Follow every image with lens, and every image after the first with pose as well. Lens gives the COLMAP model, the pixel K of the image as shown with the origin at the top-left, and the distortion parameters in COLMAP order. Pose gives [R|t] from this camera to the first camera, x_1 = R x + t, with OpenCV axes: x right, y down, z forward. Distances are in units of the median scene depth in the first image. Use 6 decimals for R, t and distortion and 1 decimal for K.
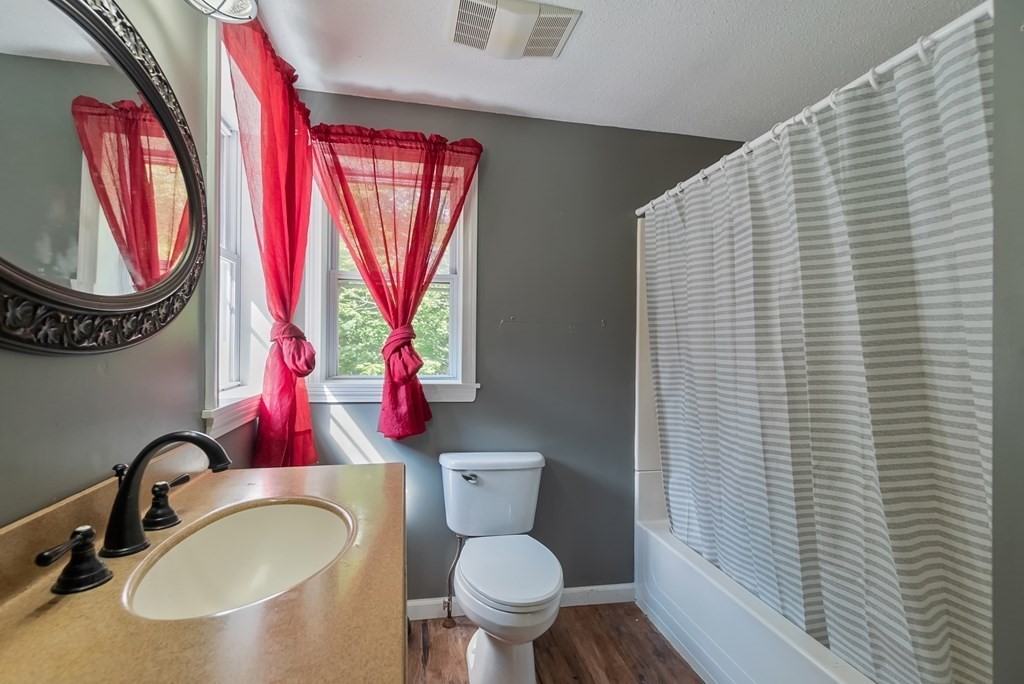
lens RADIAL K [[472.4, 0, 512.0], [0, 472.4, 342.0], [0, 0, 1]] dist [0.001174, 0.000059]
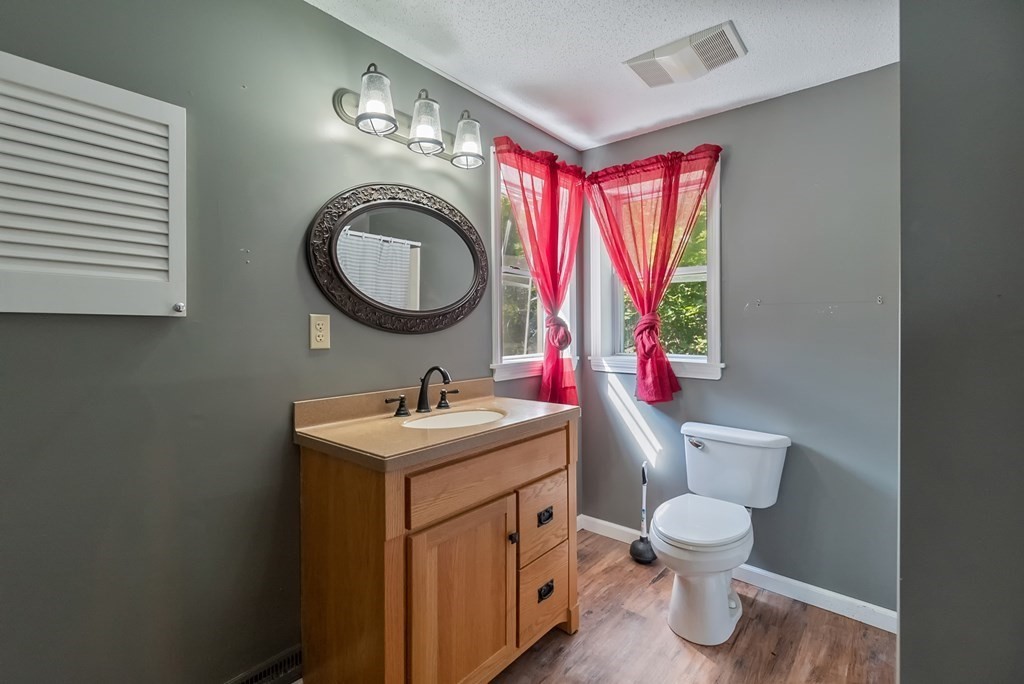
lens RADIAL K [[463.3, 0, 497.4], [0, 463.3, 336.0], [0, 0, 1]] dist [-0.001010, -0.000377]
pose [[0.605398, -0.002065, -0.795920, 0.504881], [0.015231, 0.999844, 0.008991, 0.007993], [0.795777, -0.017565, 0.605335, -0.065656]]
